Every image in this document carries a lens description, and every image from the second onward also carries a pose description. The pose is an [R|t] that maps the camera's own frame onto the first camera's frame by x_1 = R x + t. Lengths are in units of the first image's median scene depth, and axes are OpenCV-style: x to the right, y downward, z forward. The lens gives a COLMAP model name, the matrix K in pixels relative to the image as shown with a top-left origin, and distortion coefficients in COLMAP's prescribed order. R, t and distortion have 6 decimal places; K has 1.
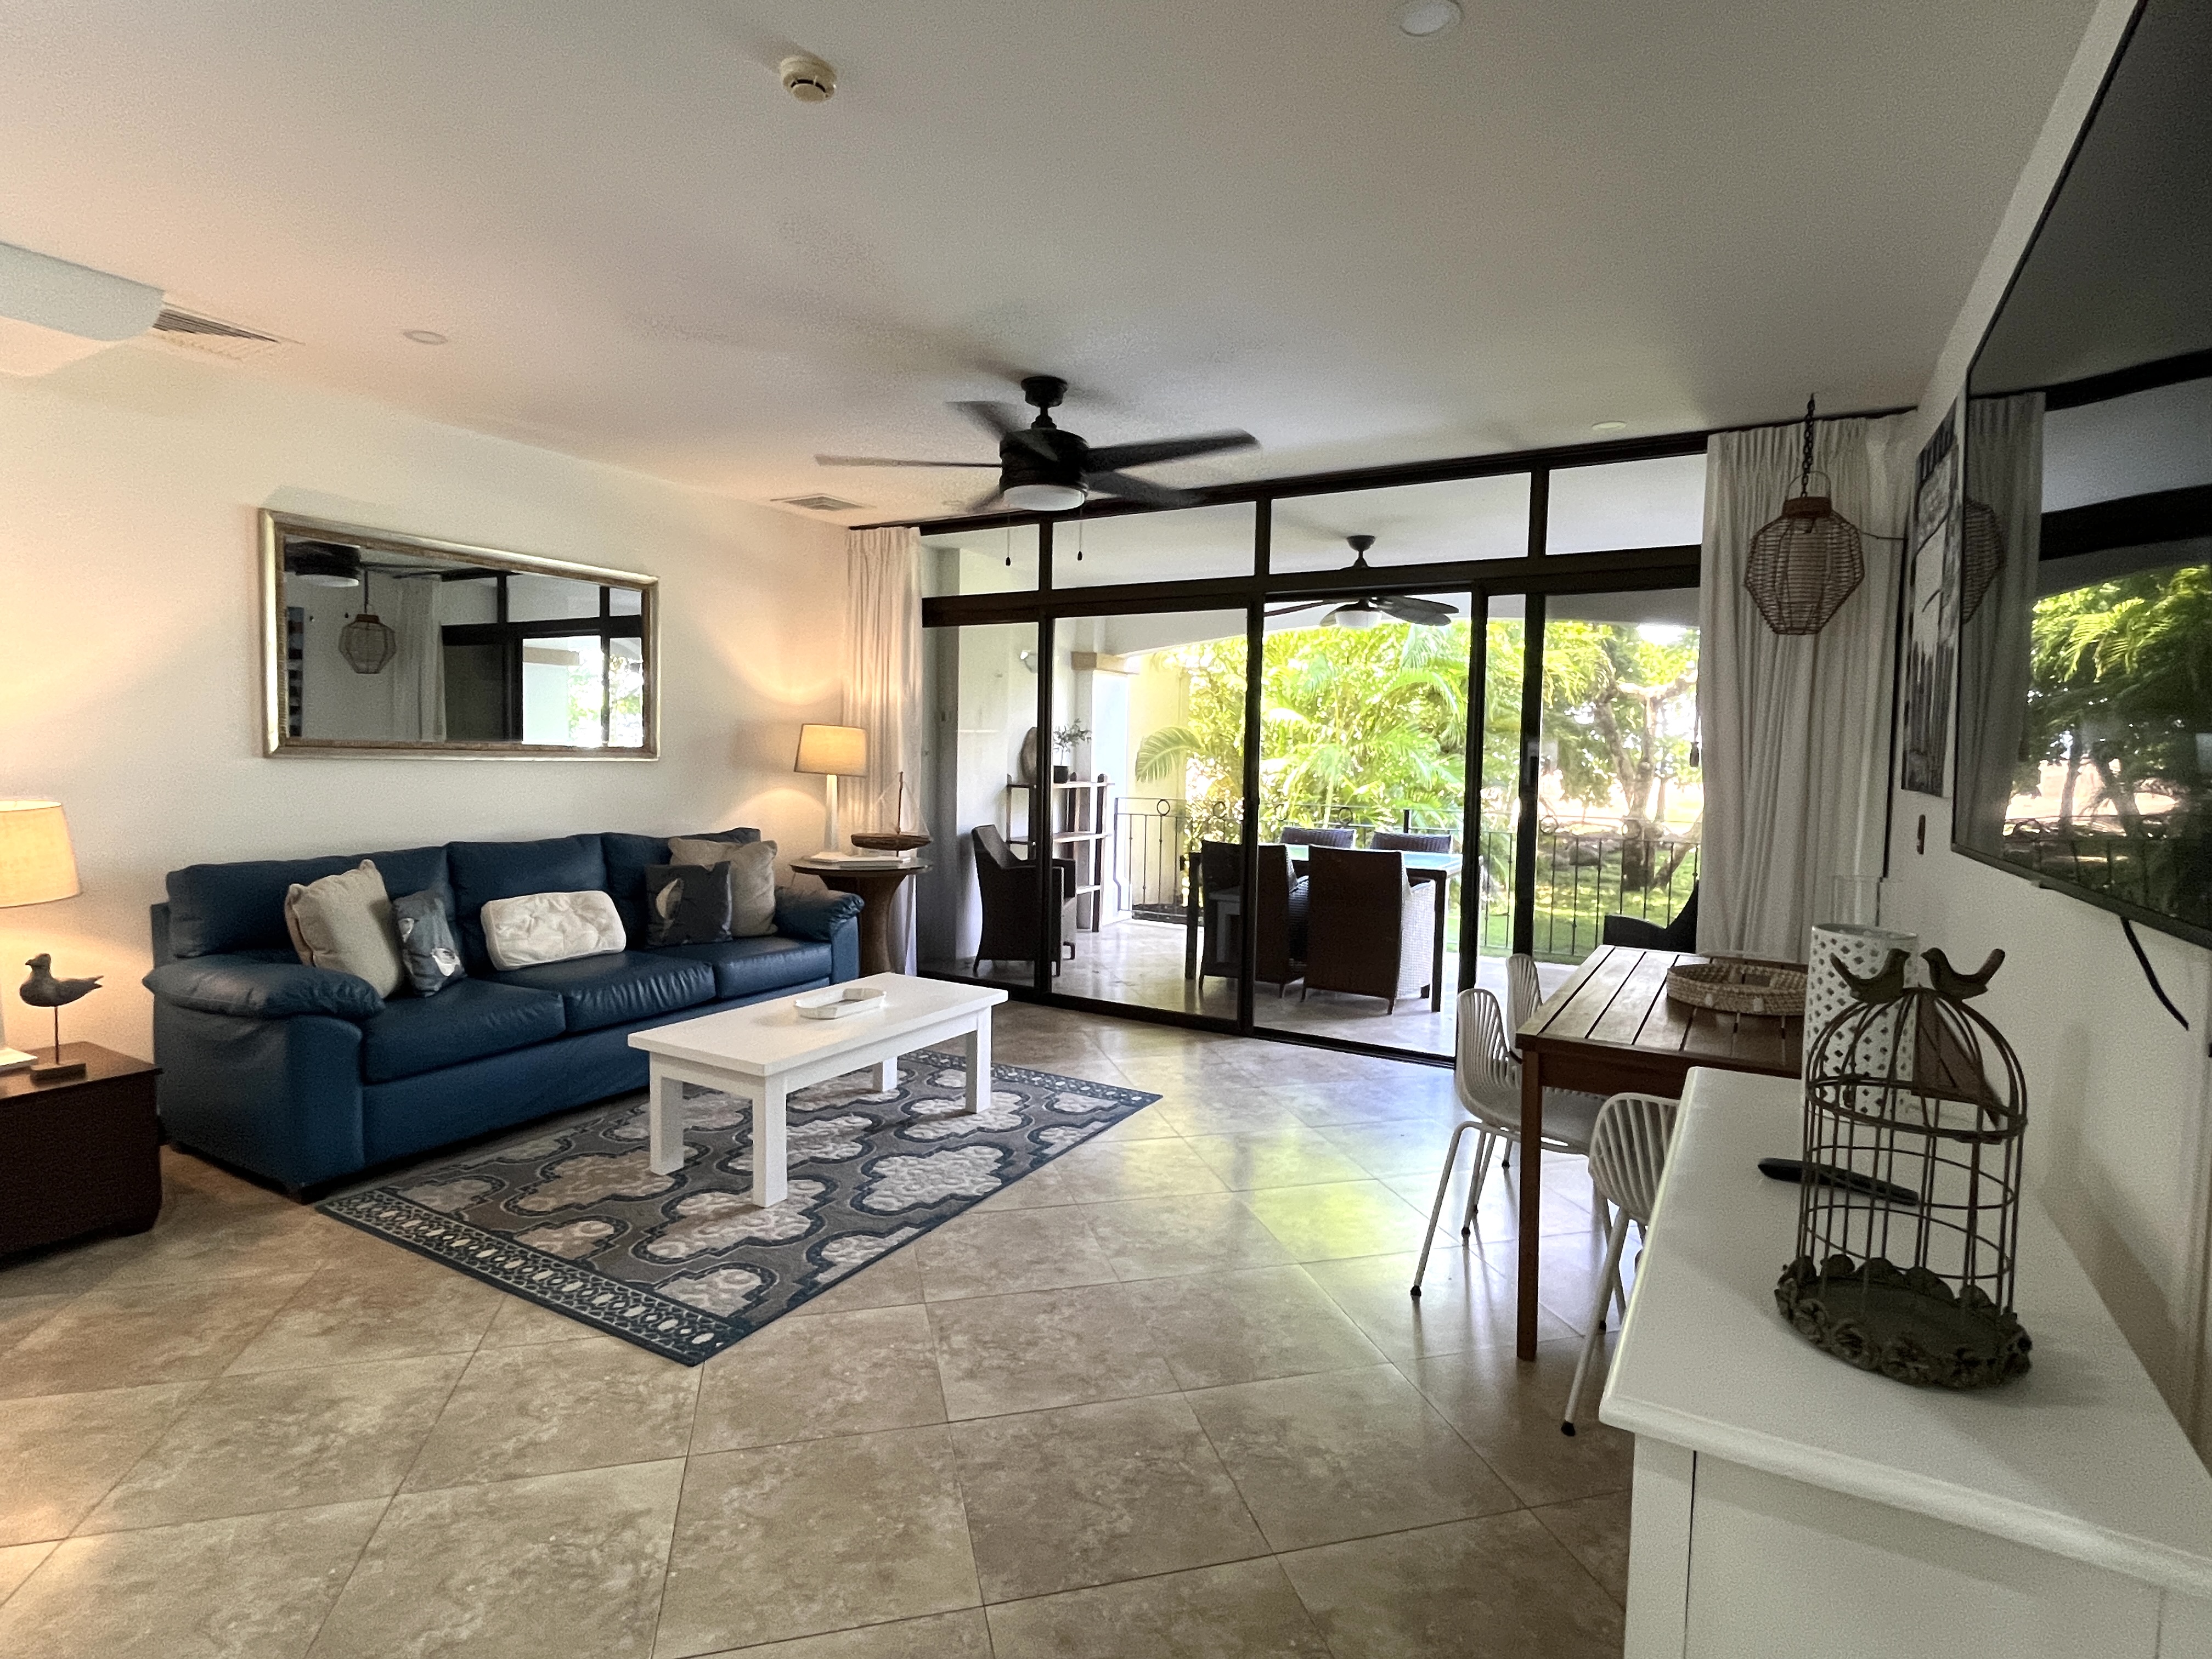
lens RADIAL K [[1101.4, 0, 1103.2], [0, 1101.4, 835.7], [0, 0, 1]] dist [-0.009522, -0.000074]
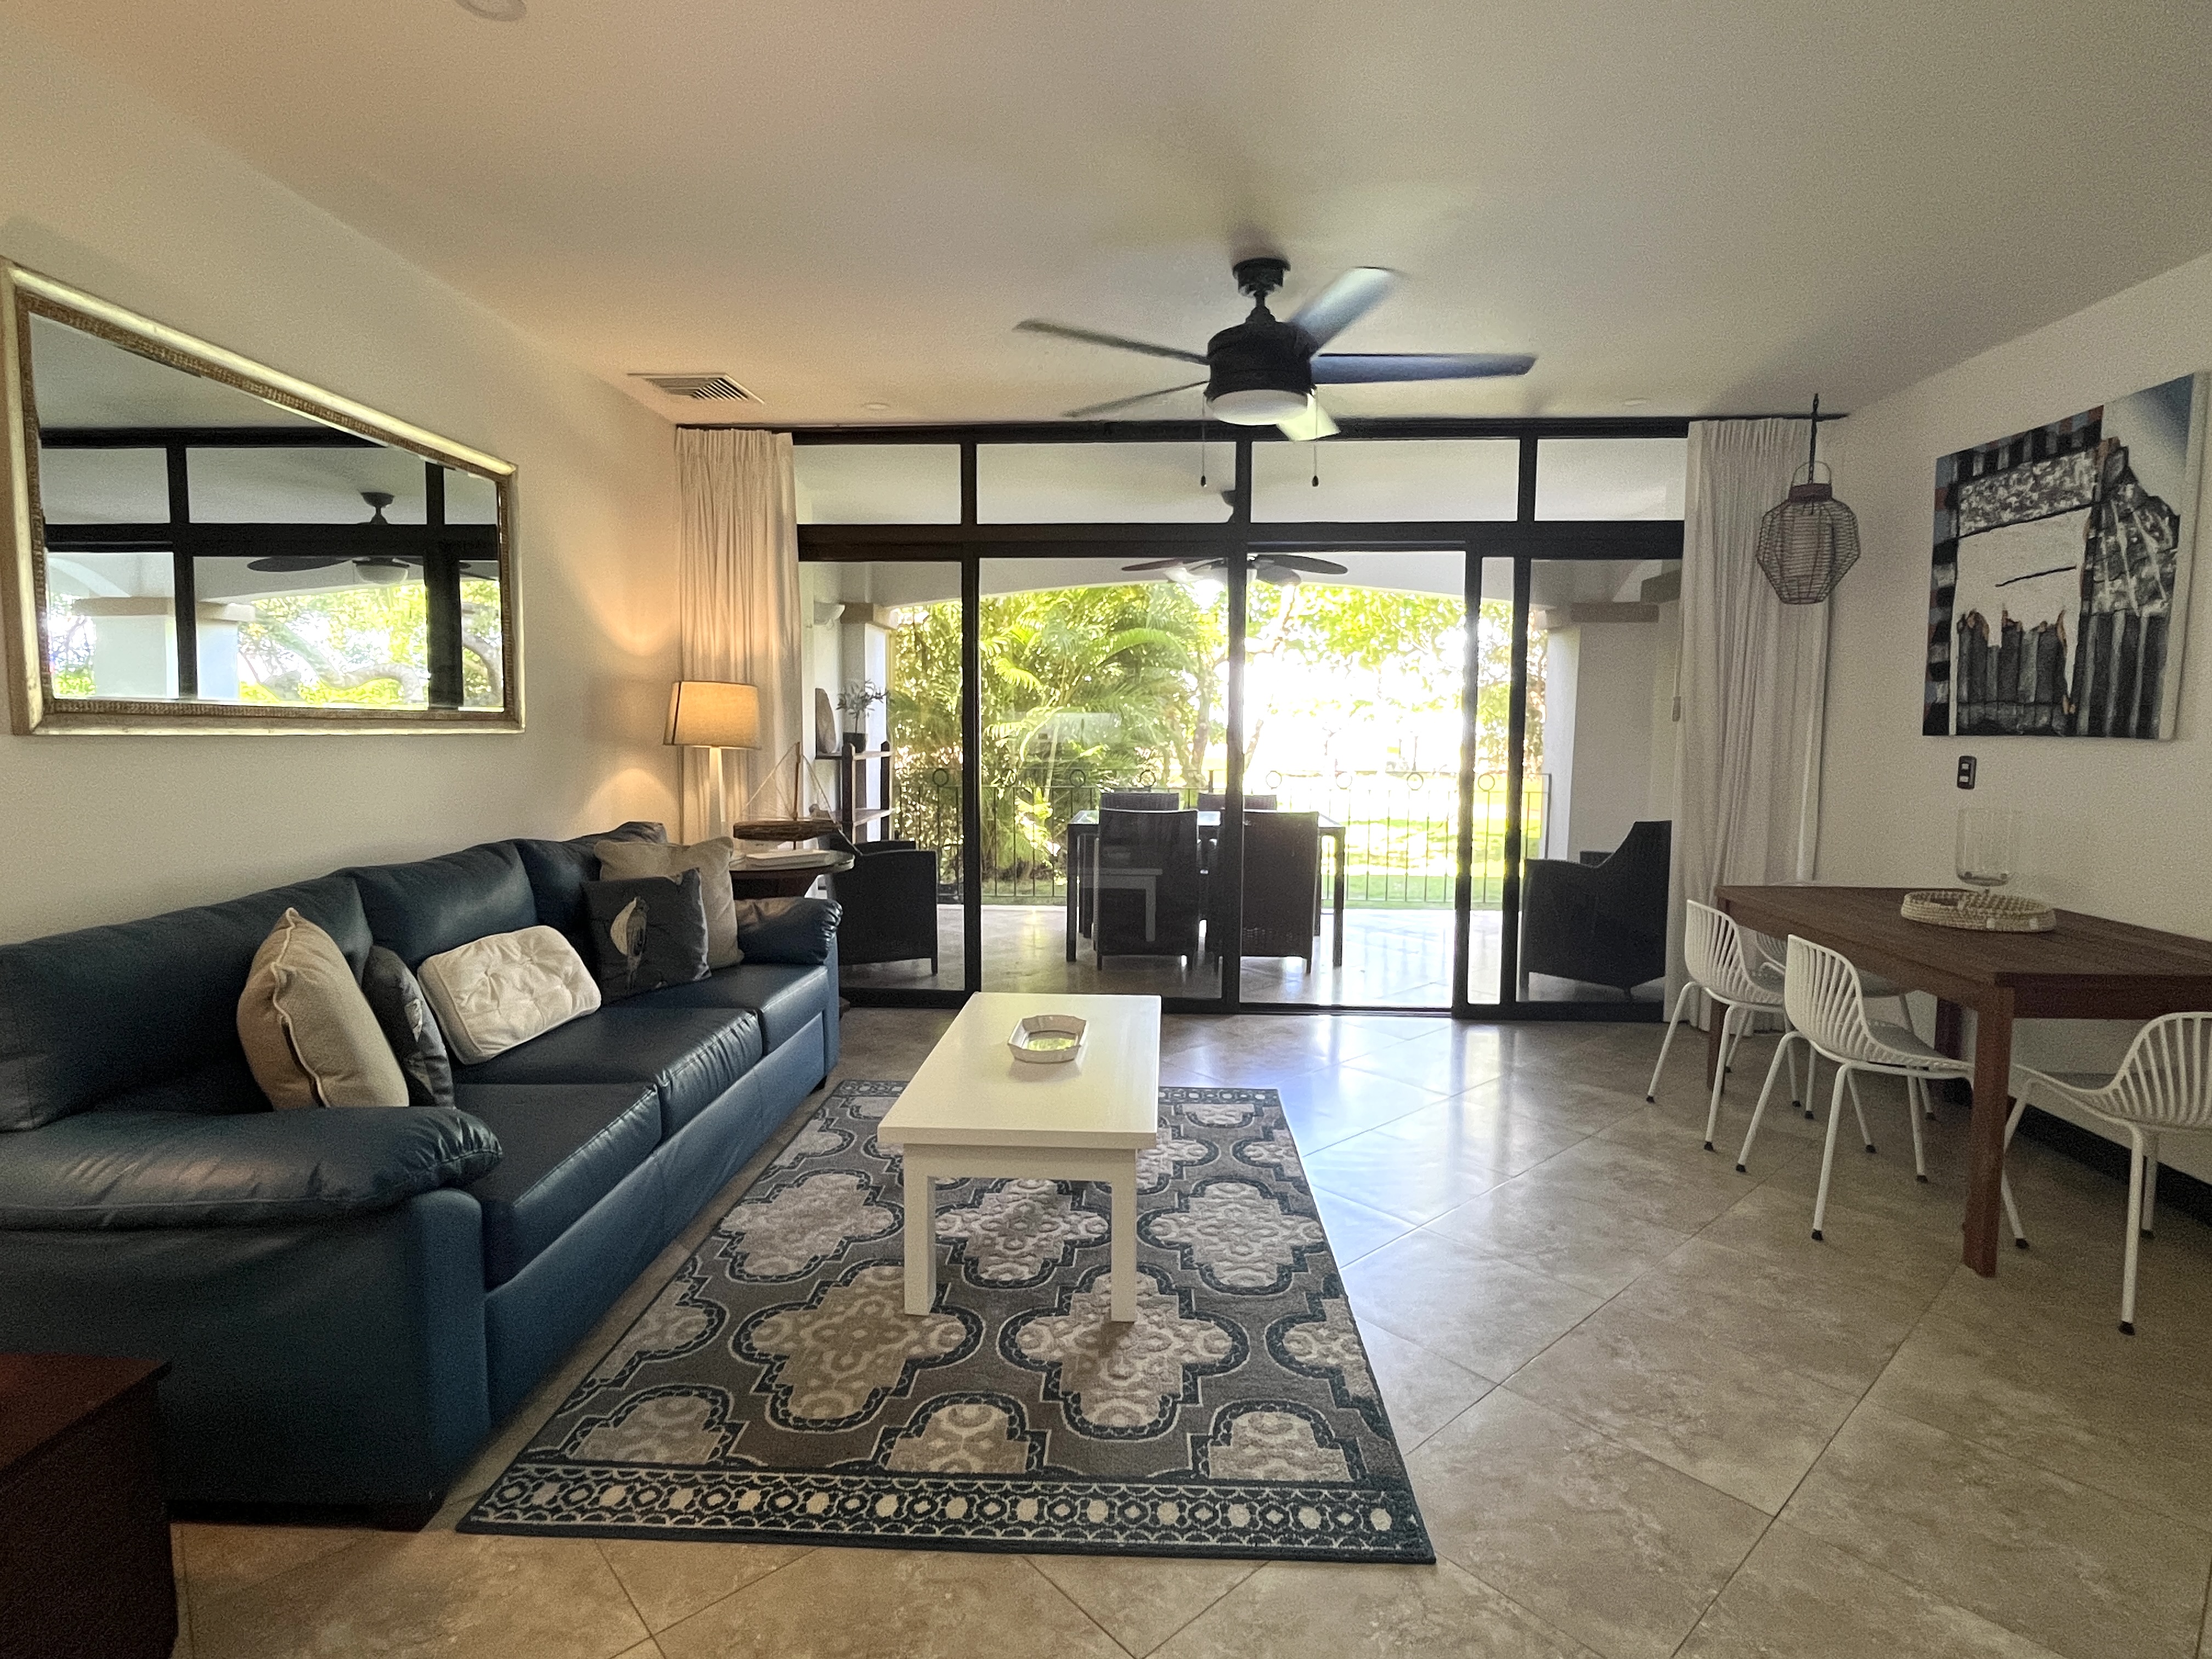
lens RADIAL K [[1108.4, 0, 1101.4], [0, 1108.4, 827.4], [0, 0, 1]] dist [-0.002601, -0.000819]
pose [[0.890690, -0.055240, 0.451243, -0.495740], [0.044910, 0.998427, 0.033578, -0.018452], [-0.452388, -0.009642, 0.891769, 0.259670]]
